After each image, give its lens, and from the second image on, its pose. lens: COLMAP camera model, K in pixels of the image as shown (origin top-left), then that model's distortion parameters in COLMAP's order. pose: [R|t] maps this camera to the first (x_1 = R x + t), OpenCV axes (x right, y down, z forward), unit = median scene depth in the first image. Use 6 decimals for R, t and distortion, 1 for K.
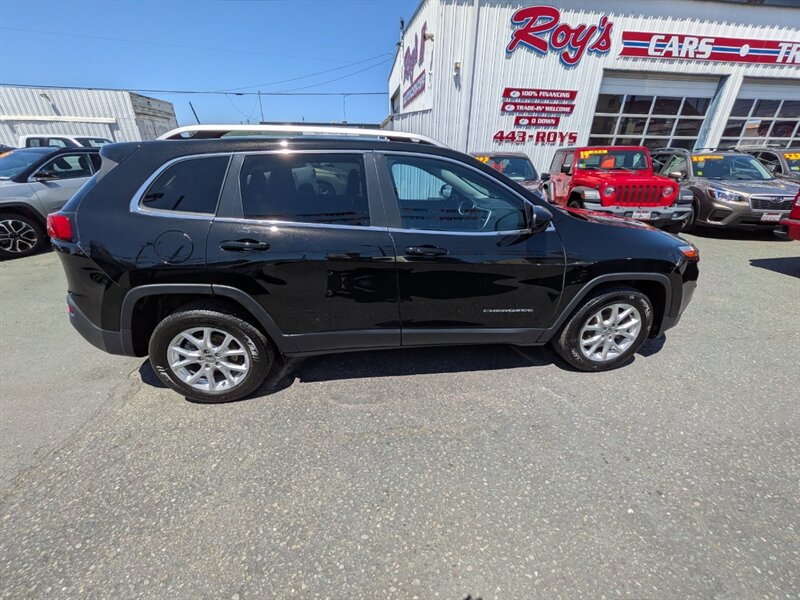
lens RADIAL K [[324.3, 0, 394.8], [0, 324.3, 309.2], [0, 0, 1]] dist [0.002391, -0.000032]
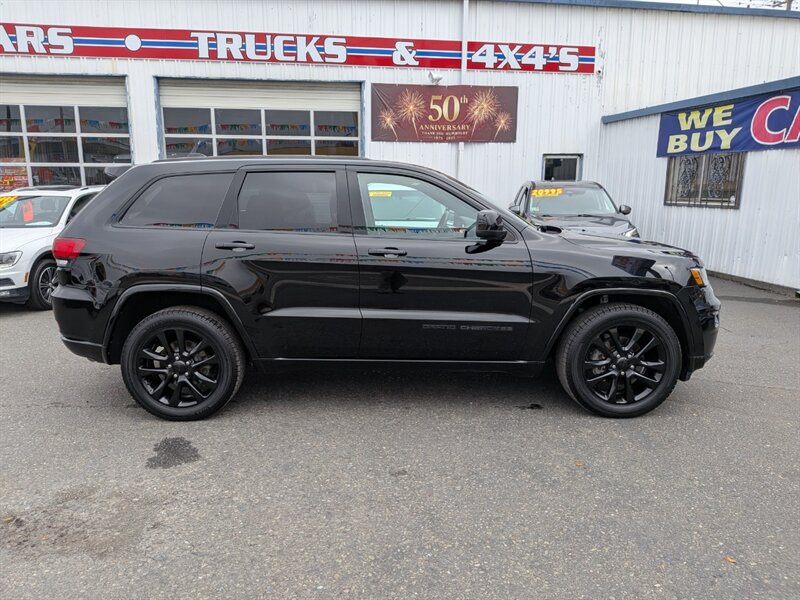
lens RADIAL K [[502.0, 0, 369.9], [0, 502.0, 295.8], [0, 0, 1]] dist [0.012133, -0.021389]
pose [[0.999929, -0.011245, -0.003844, 1.565418], [0.009907, 0.967412, -0.253015, -0.045182], [0.006564, 0.252959, 0.967455, 0.160282]]
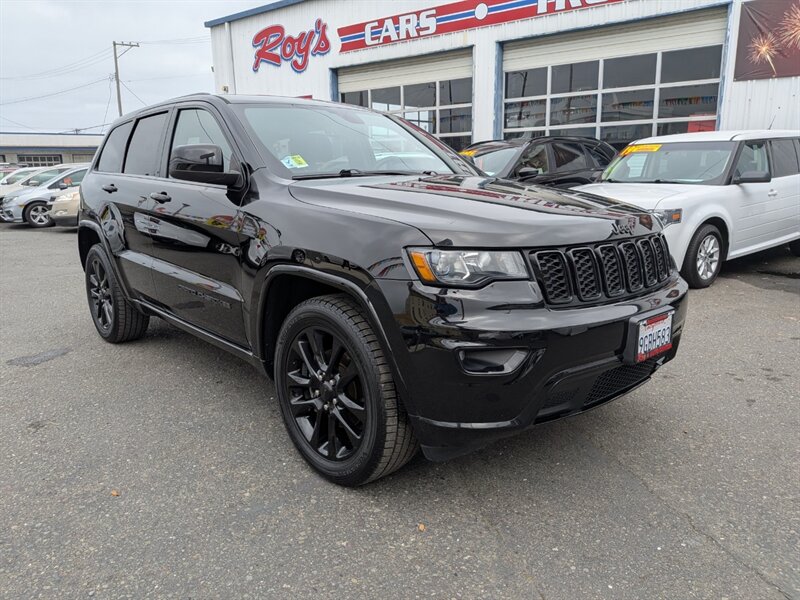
lens RADIAL K [[601.0, 0, 409.1], [0, 601.0, 298.2], [0, 0, 1]] dist [0.010536, -0.012783]
pose [[0.697634, 0.127380, -0.705040, 1.938300], [-0.283934, 0.952647, -0.108836, -0.059158], [0.657791, 0.276112, 0.700766, 0.202827]]
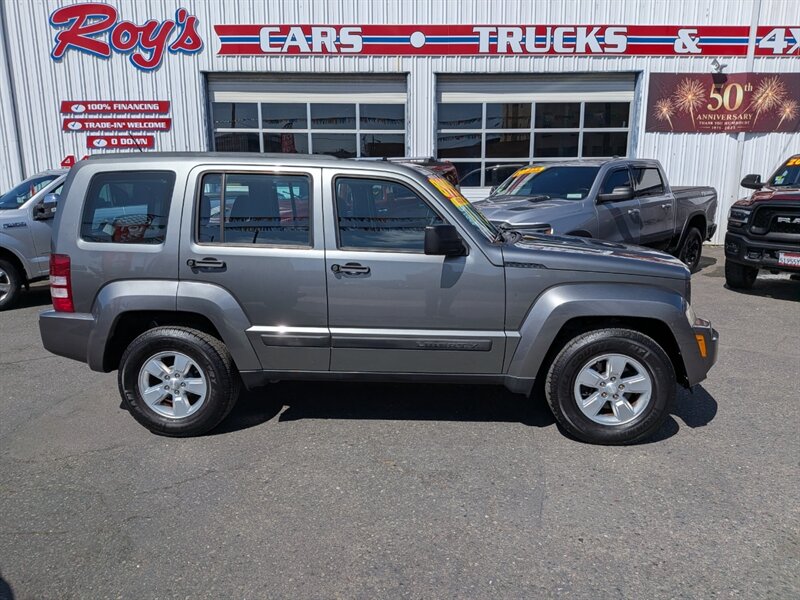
lens RADIAL K [[503.8, 0, 383.9], [0, 503.8, 291.4], [0, 0, 1]] dist [0.002515, -0.009070]
pose [[0.991518, 0.012701, -0.129344, 1.159364], [-0.044506, 0.968224, -0.246091, -0.037856], [0.122108, 0.249760, 0.960578, 0.129931]]
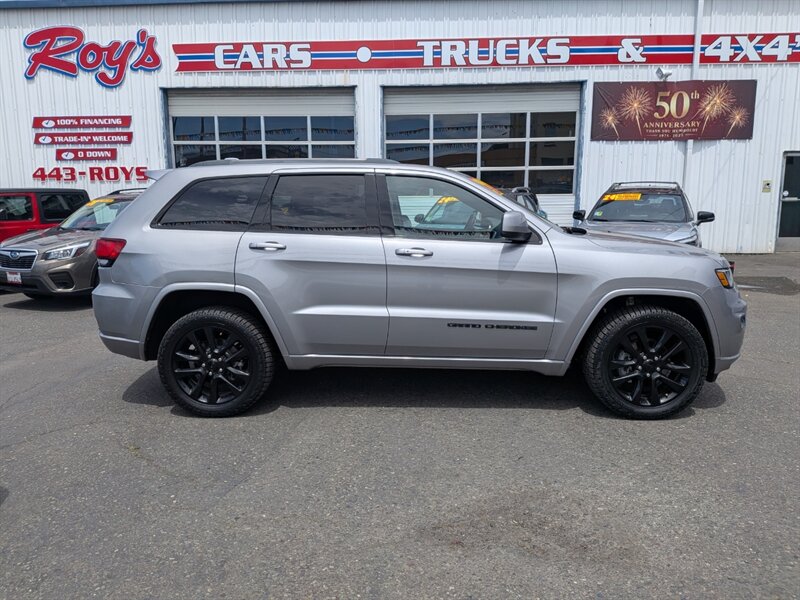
lens RADIAL K [[504.6, 0, 388.0], [0, 504.6, 283.3], [0, 0, 1]] dist [0.014929, -0.022188]
pose [[0.983210, 0.013880, -0.181951, 1.342382], [-0.064754, 0.958751, -0.276775, -0.035082], [0.170604, 0.283909, 0.943552, 0.135083]]
